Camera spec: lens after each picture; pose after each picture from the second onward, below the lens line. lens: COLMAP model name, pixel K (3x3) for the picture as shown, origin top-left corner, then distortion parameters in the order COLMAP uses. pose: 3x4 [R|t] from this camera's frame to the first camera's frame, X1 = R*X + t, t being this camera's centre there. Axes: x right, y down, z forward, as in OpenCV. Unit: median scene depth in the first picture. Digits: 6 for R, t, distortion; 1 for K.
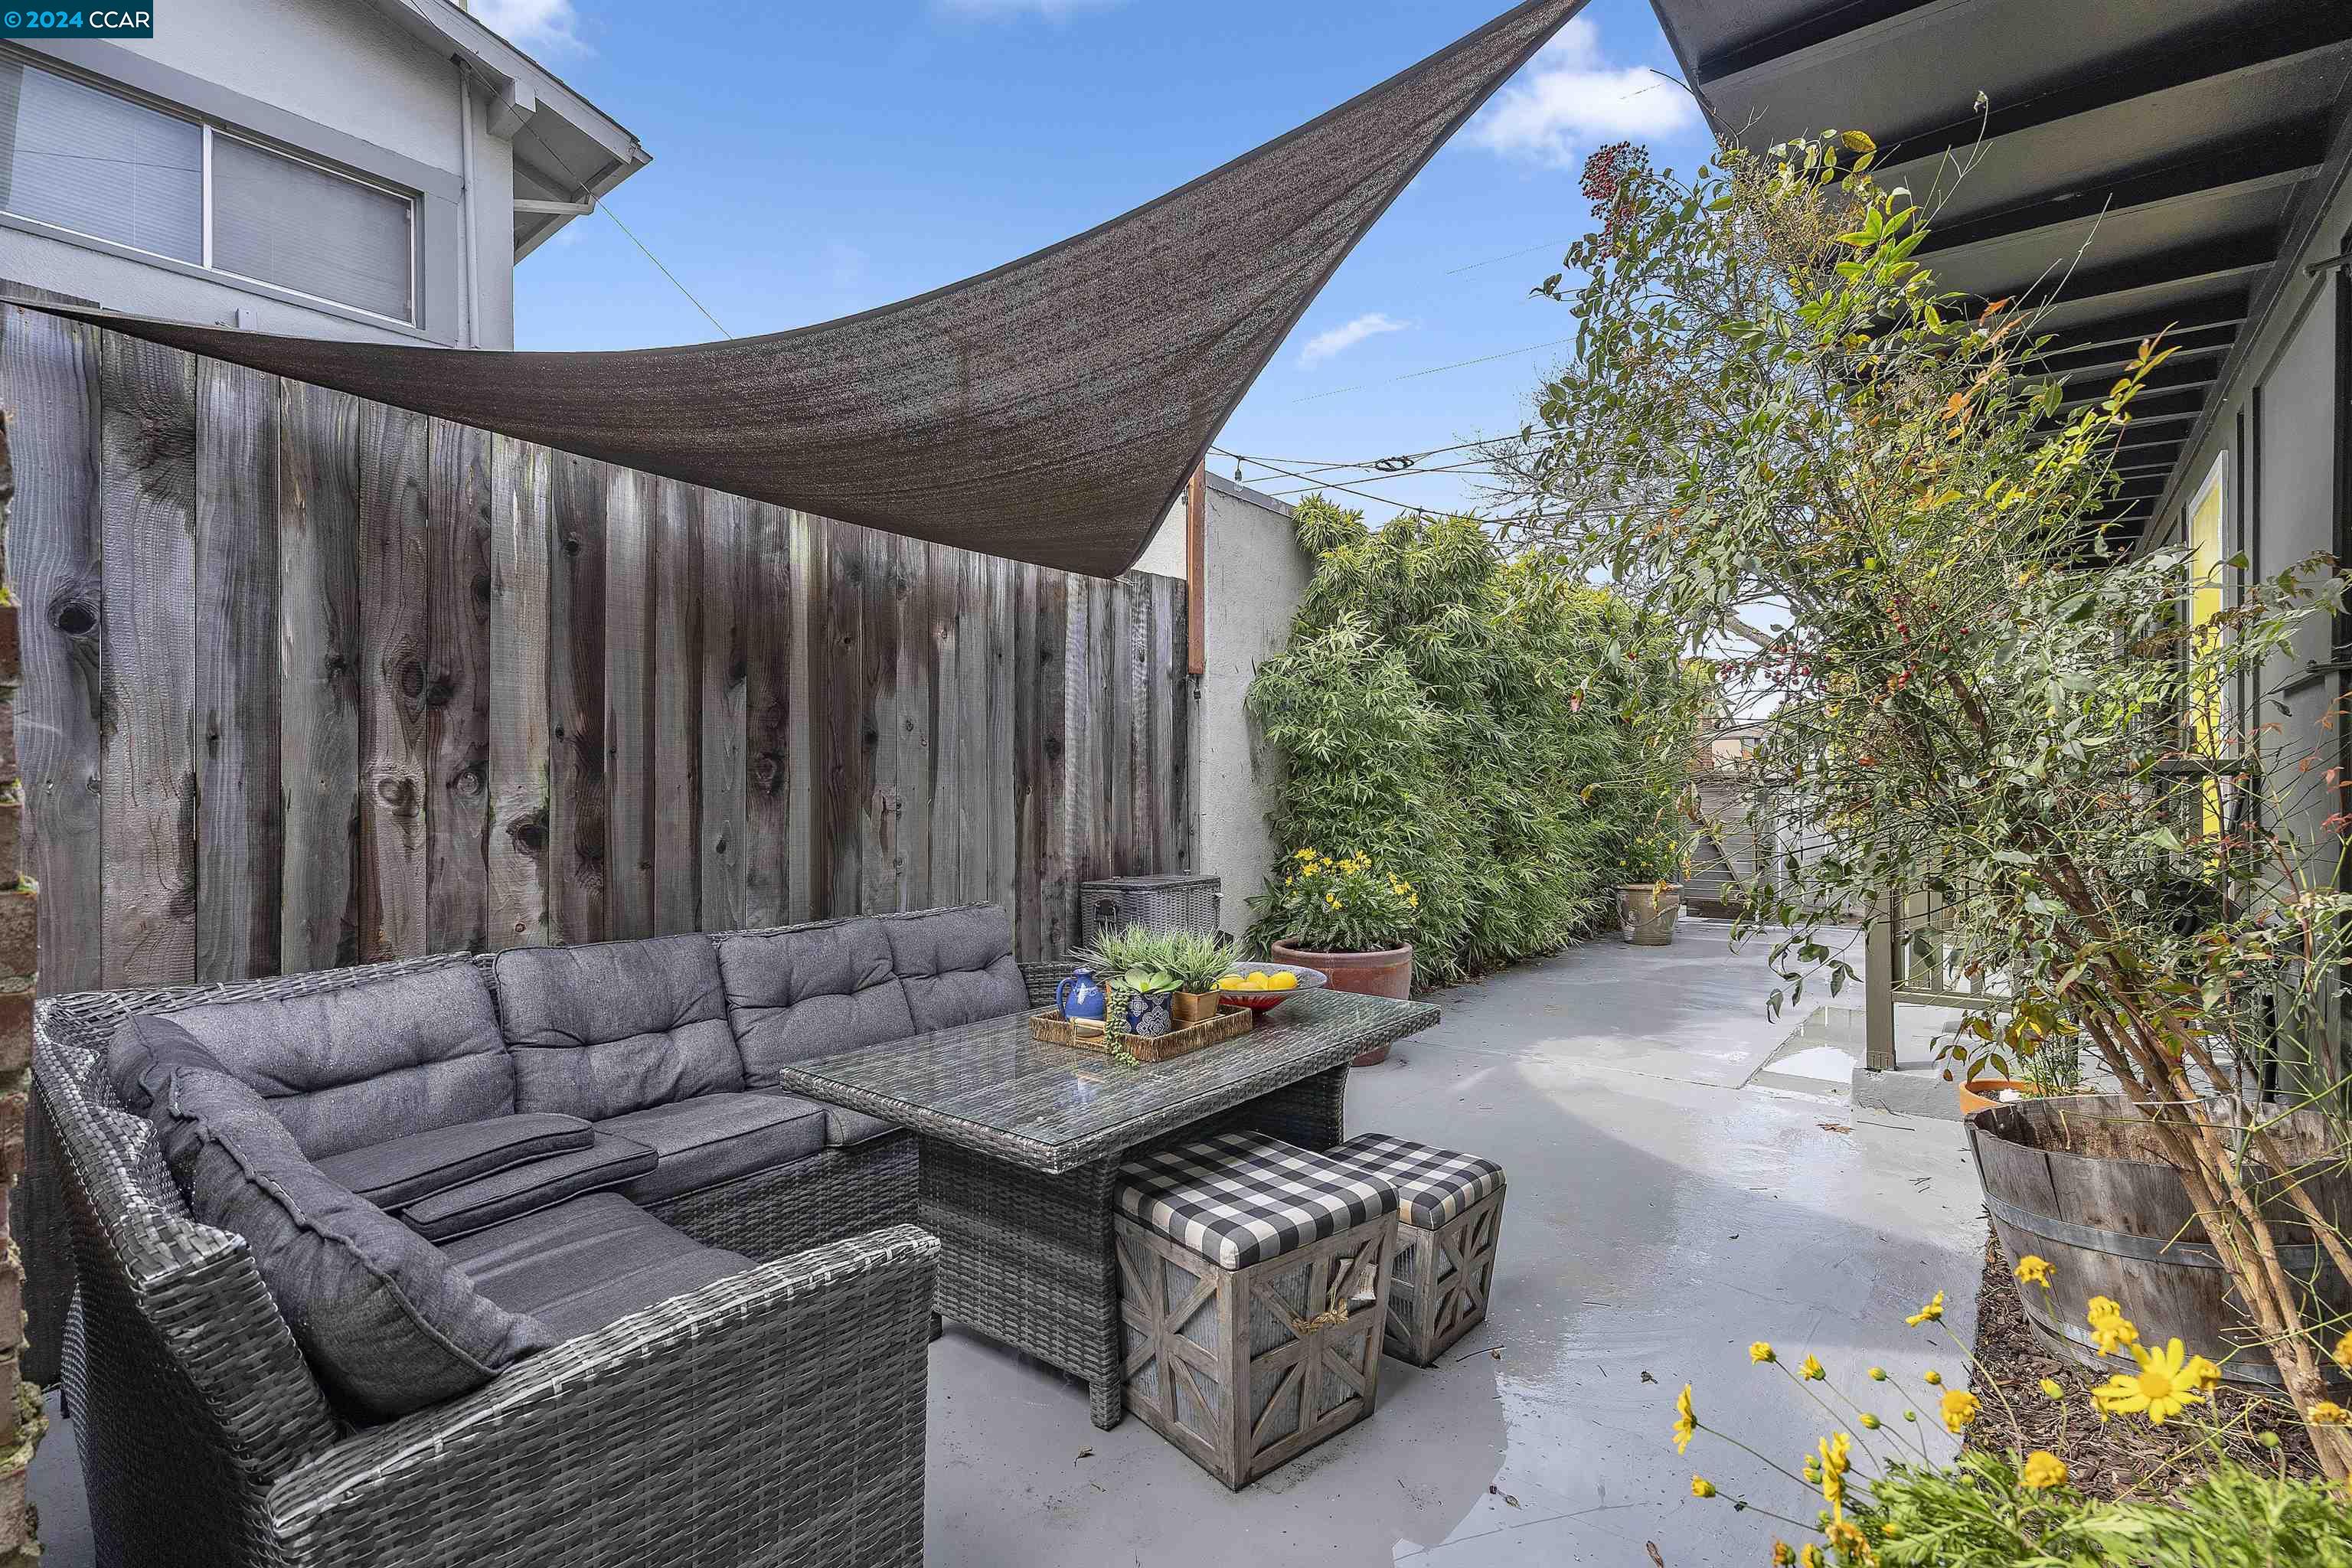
lens RADIAL K [[1083.8, 0, 1176.0], [0, 1083.8, 784.0], [0, 0, 1]] dist [-0.000895, 0.001574]
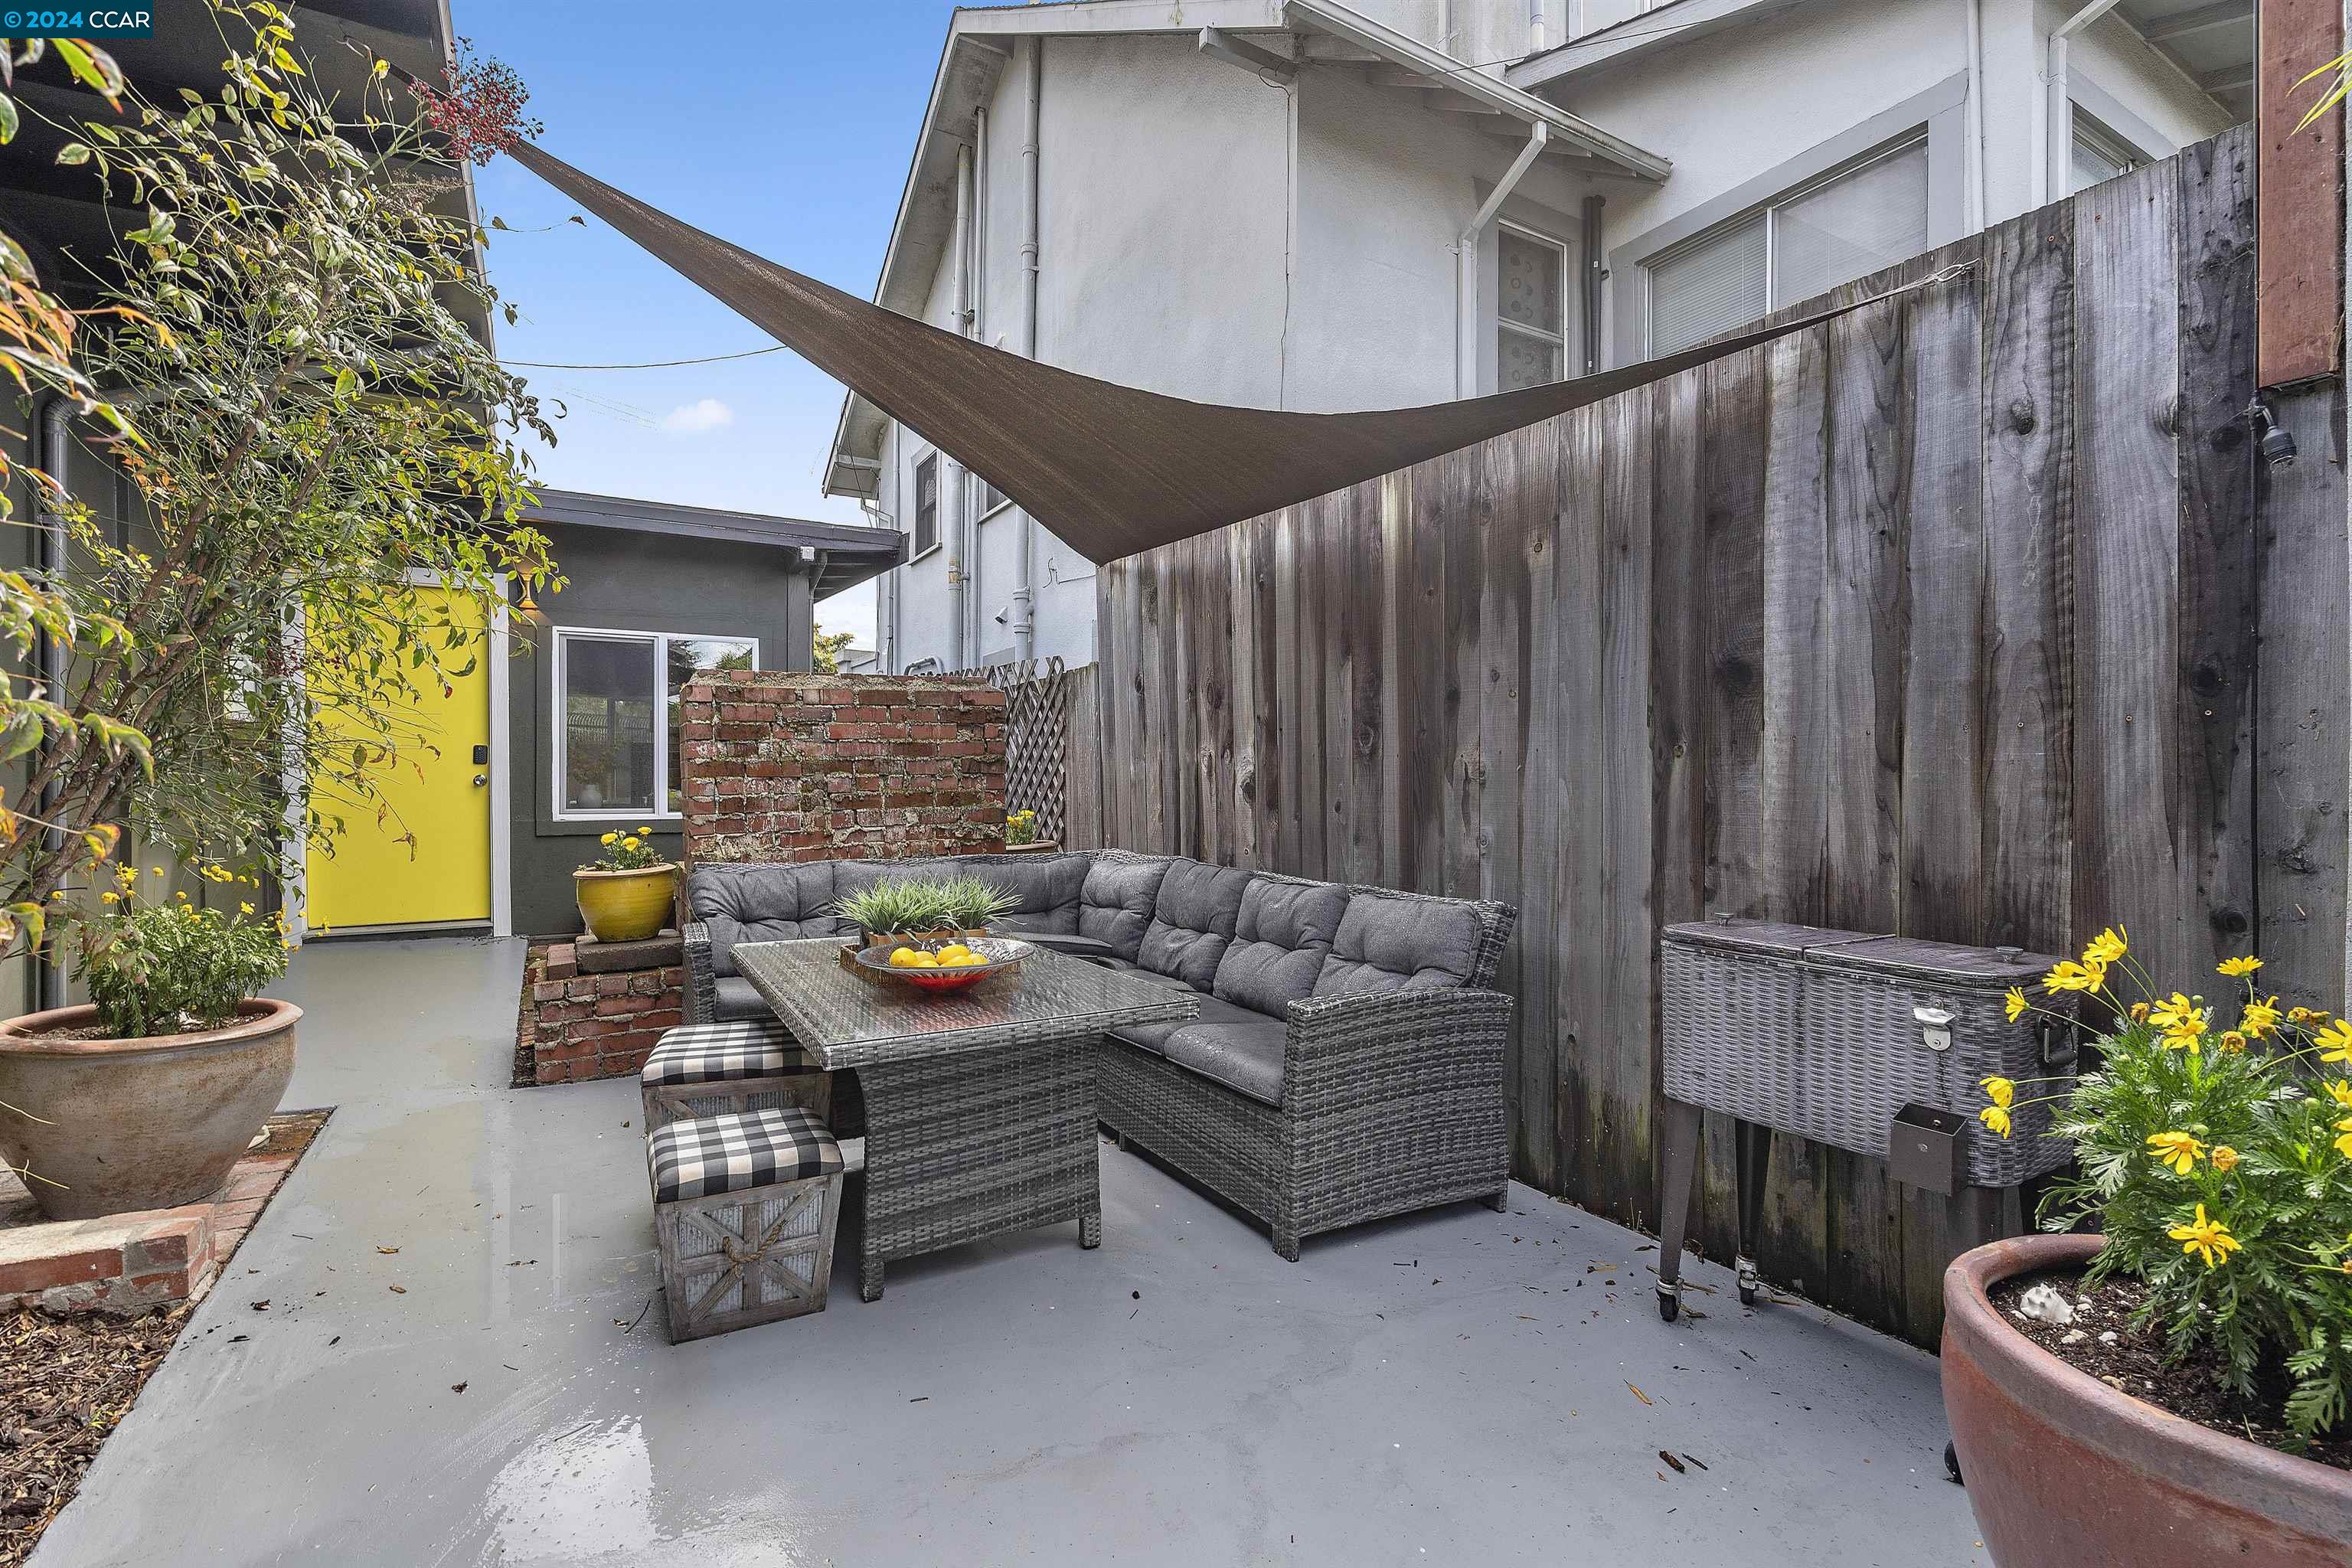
lens RADIAL K [[1083.8, 0, 1176.0], [0, 1083.8, 784.0], [0, 0, 1]] dist [-0.000895, 0.001574]
pose [[-0.367997, 0.007314, -0.929798, 0.614760], [0.003972, 0.999972, 0.006294, 0.022505], [0.929819, -0.001377, -0.368016, 1.102636]]
